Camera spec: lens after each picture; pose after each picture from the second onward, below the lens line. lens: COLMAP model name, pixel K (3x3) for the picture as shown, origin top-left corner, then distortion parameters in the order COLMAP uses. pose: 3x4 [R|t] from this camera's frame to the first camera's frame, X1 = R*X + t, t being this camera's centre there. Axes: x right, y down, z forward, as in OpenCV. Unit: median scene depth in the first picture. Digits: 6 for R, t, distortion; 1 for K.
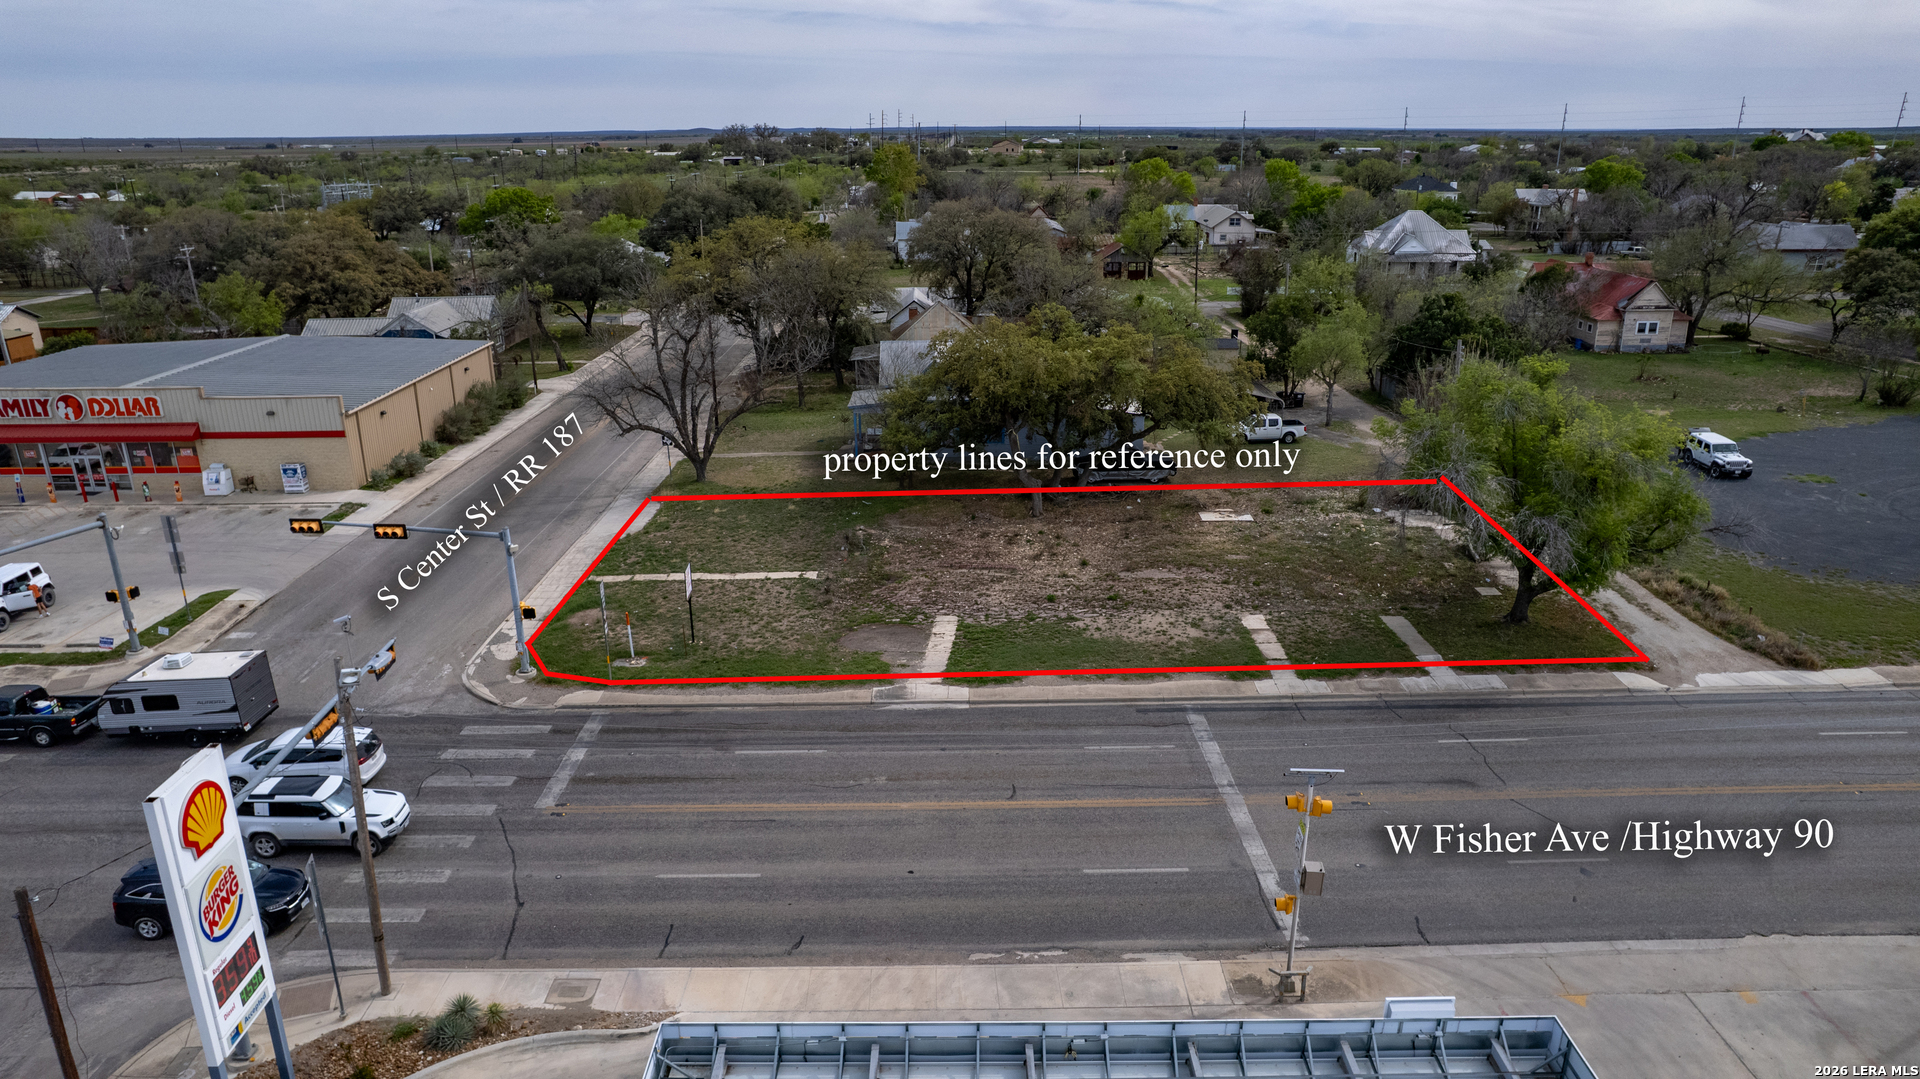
lens RADIAL K [[1231.7, 0, 960.0], [0, 1231.7, 539.5], [0, 0, 1]] dist [-0.065337, 0.044522]
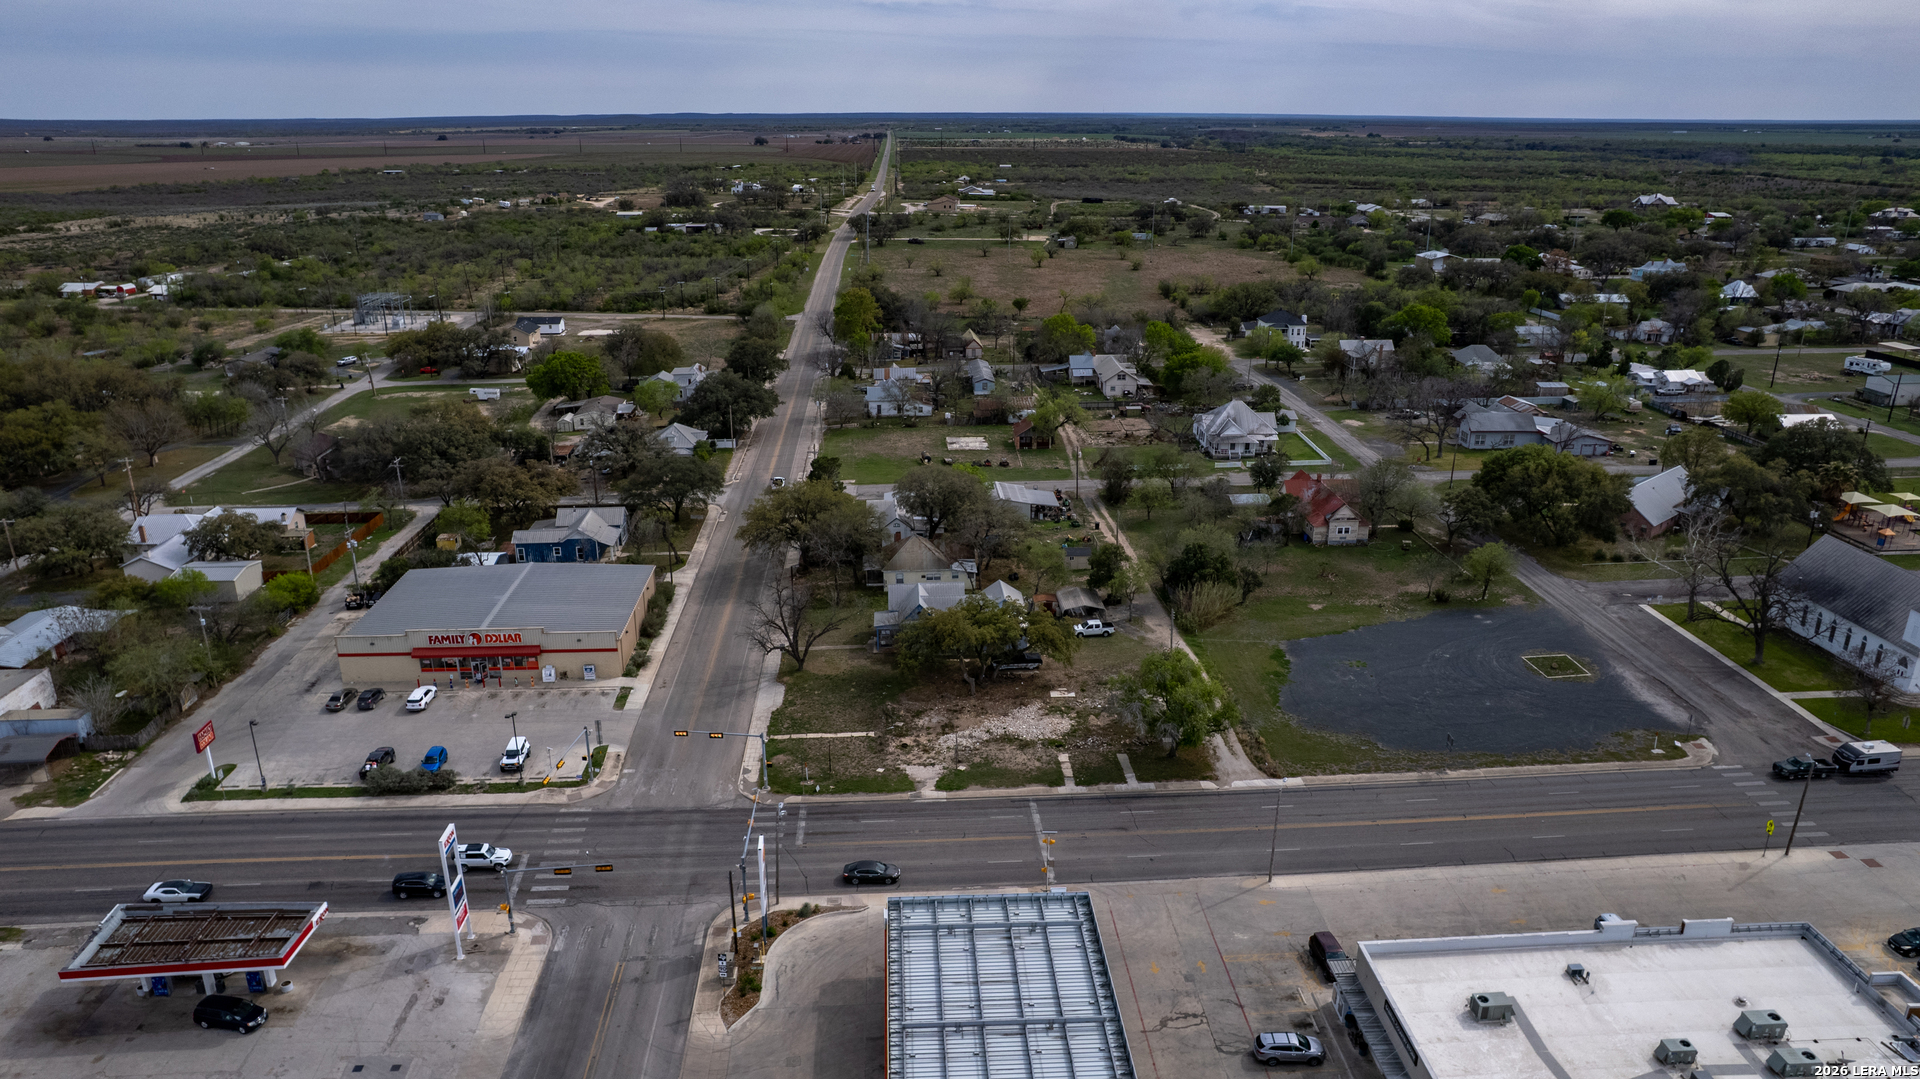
lens RADIAL K [[1253.6, 0, 961.4], [0, 1253.6, 570.6], [0, 0, 1]] dist [-0.073702, 0.061564]
pose [[0.998654, -0.010906, 0.050698, -0.076240], [0.009436, 0.999530, 0.029153, -0.361902], [-0.050992, -0.028635, 0.998288, -1.379010]]
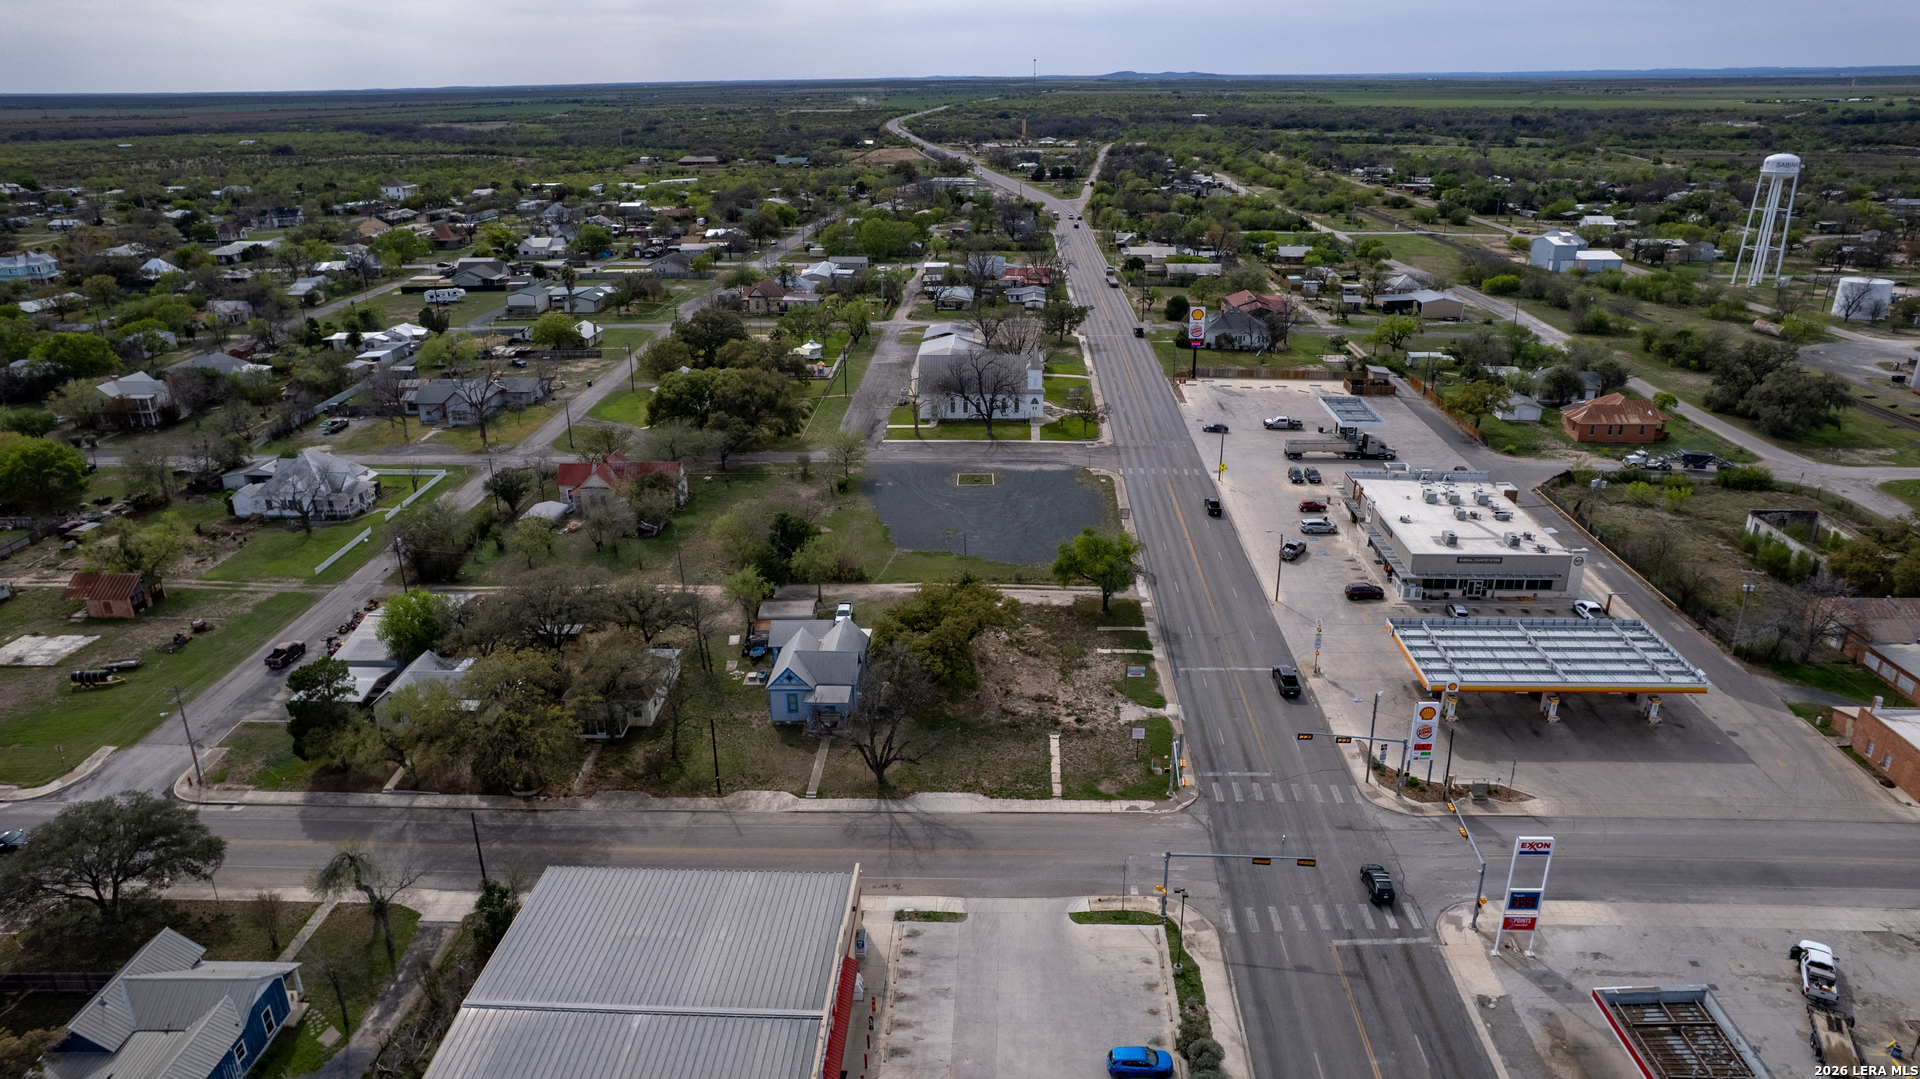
lens RADIAL K [[1231.7, 0, 960.0], [0, 1231.7, 539.5], [0, 0, 1]] dist [-0.065337, 0.044522]
pose [[0.048469, -0.350384, 0.935351, -2.182486], [0.330728, 0.889256, 0.315979, -1.092345], [-0.942481, 0.294032, 0.158983, 0.779971]]
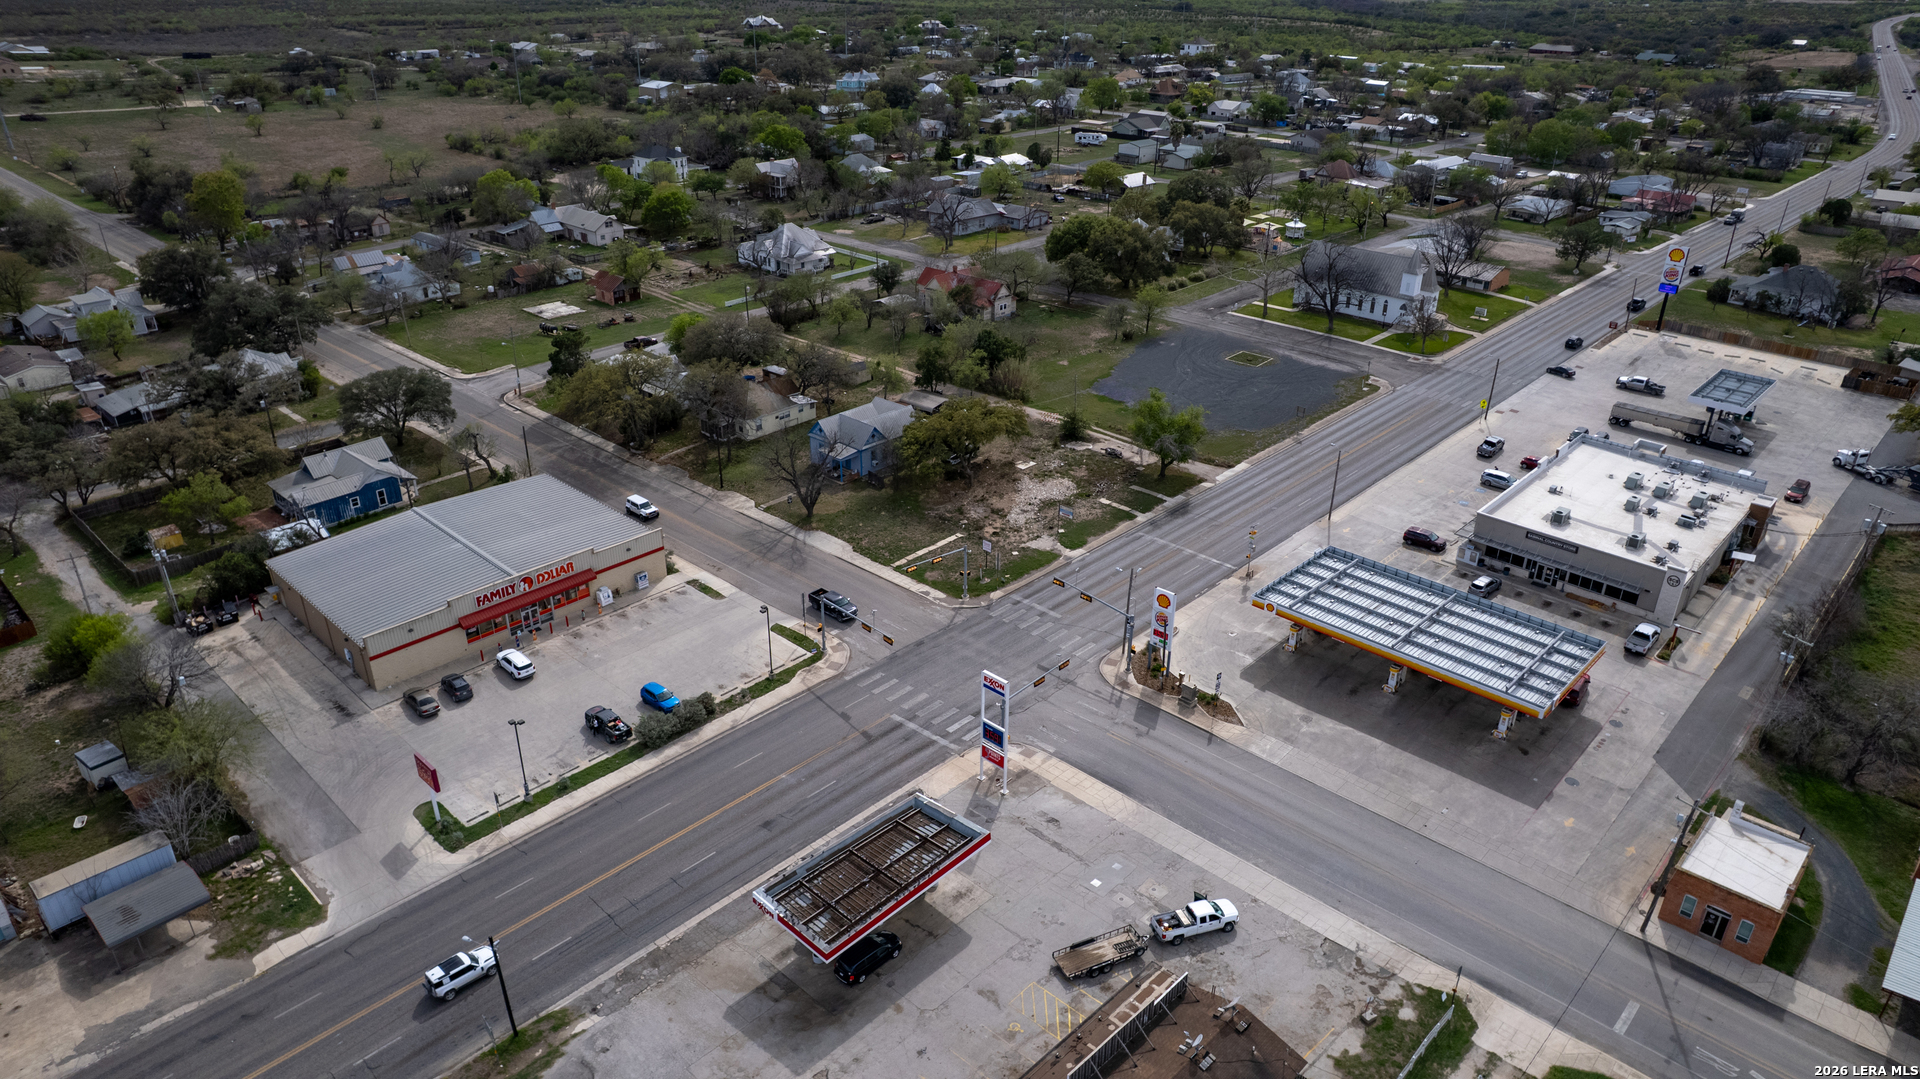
lens RADIAL K [[1231.7, 0, 960.0], [0, 1231.7, 539.5], [0, 0, 1]] dist [-0.065337, 0.044522]
pose [[0.691576, -0.305937, 0.654313, -1.891108], [0.219010, 0.952041, 0.213663, -0.532781], [-0.688301, -0.004463, 0.725412, -0.856859]]
